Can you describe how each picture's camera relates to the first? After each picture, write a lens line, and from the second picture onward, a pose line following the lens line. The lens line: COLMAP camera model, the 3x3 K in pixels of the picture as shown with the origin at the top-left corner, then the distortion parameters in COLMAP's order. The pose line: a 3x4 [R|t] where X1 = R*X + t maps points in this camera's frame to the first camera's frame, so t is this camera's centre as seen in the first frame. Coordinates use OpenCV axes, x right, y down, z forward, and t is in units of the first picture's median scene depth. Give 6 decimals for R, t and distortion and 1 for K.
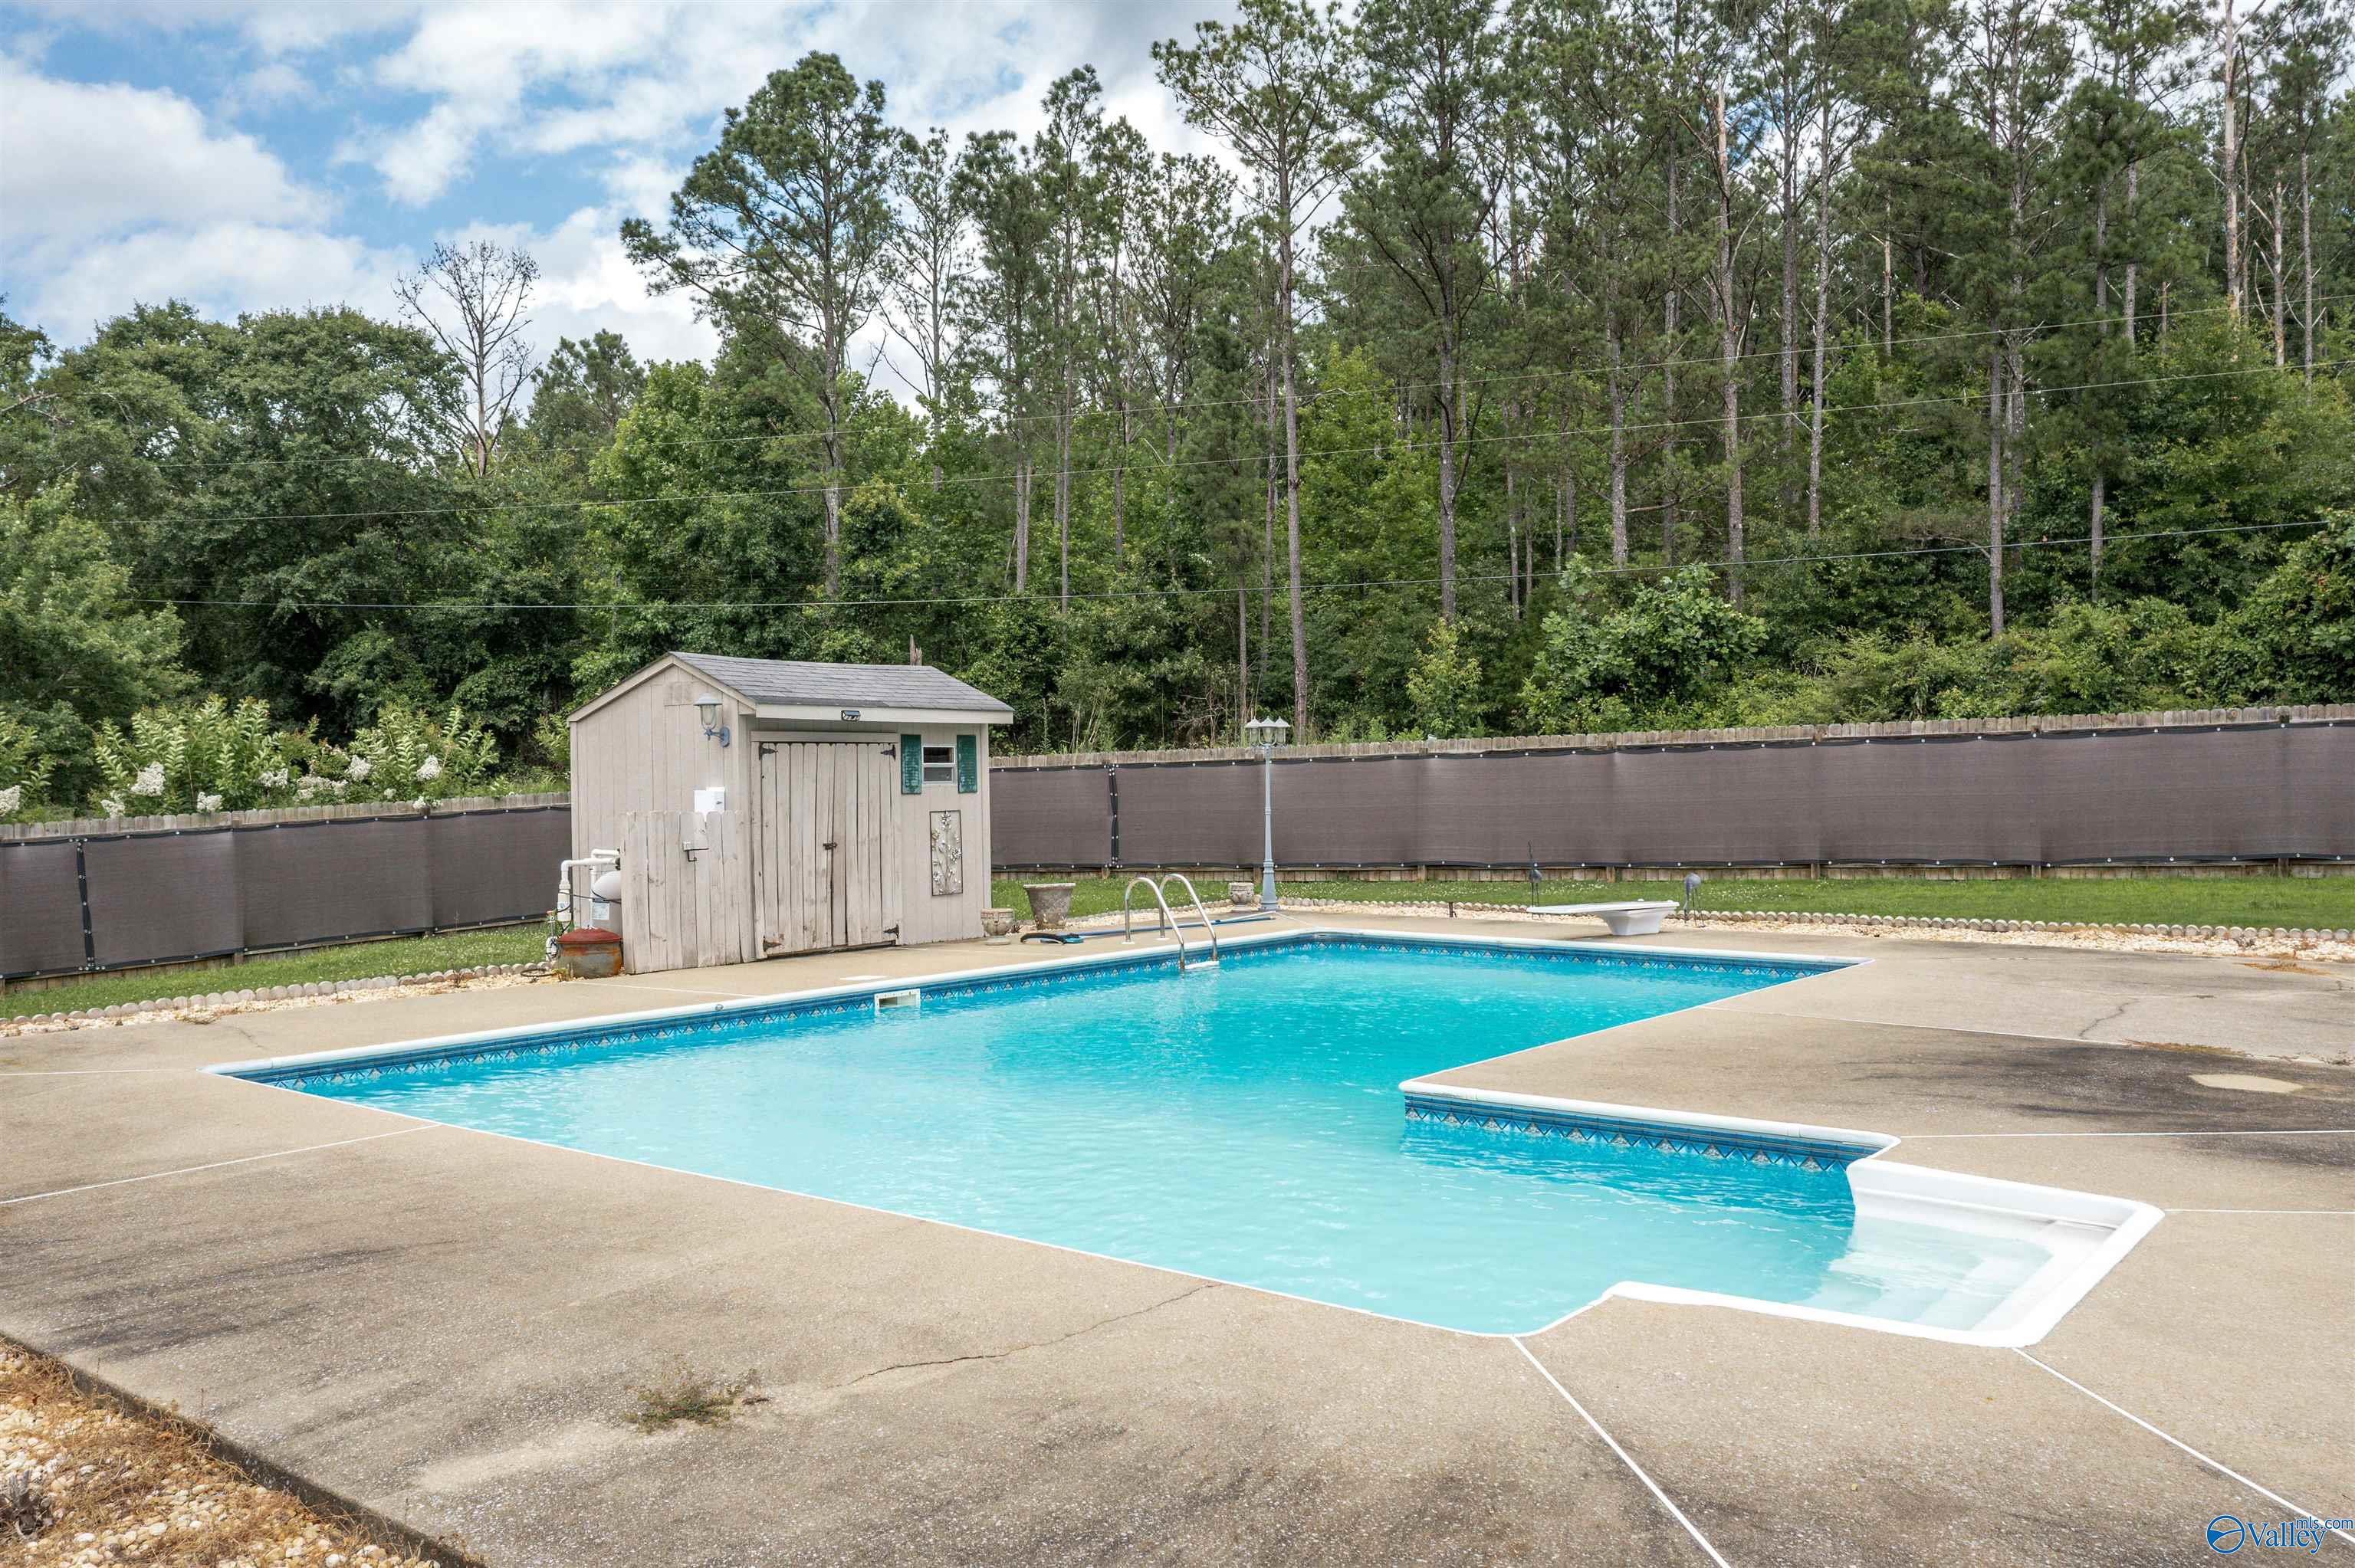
lens RADIAL K [[1865.4, 0, 1167.4], [0, 1865.4, 779.9], [0, 0, 1]] dist [-0.022829, 0.008180]
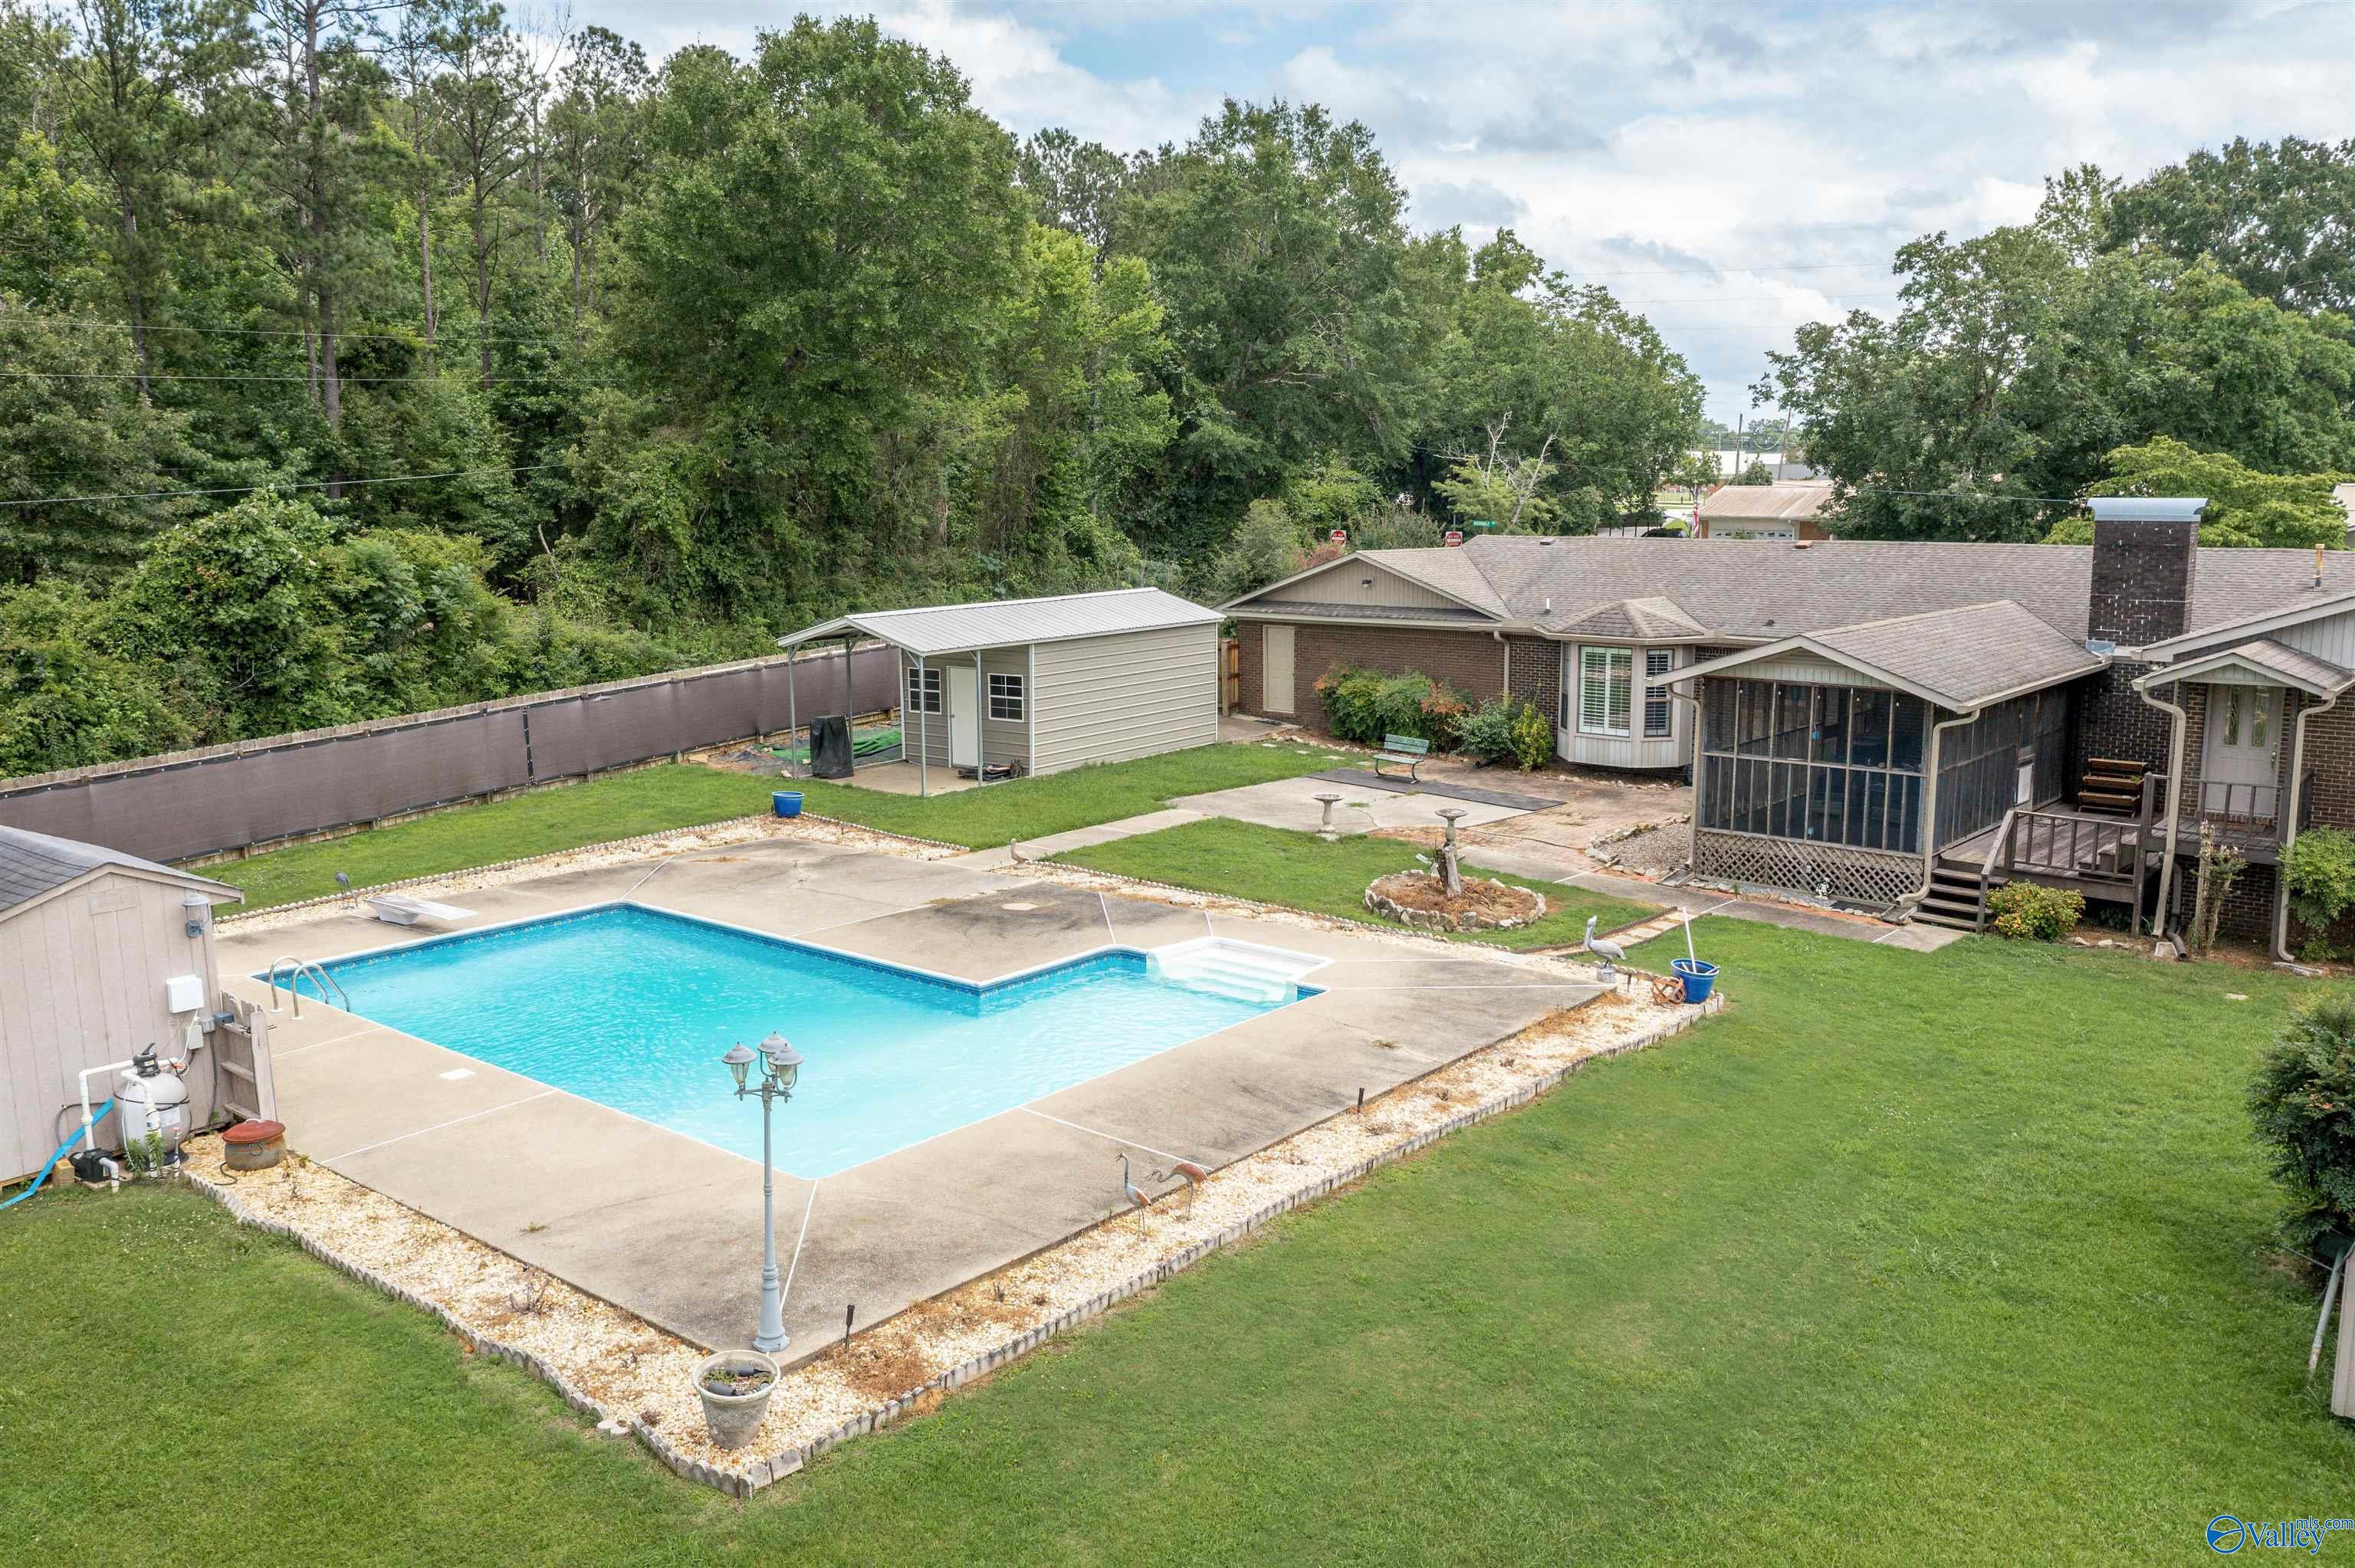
lens RADIAL K [[1865.4, 0, 1167.4], [0, 1865.4, 779.9], [0, 0, 1]] dist [-0.022829, 0.008180]
pose [[0.031020, -0.149877, 0.988218, -3.502426], [0.014267, 0.988659, 0.149496, -0.715038], [-0.999417, 0.009462, 0.032807, 1.093879]]
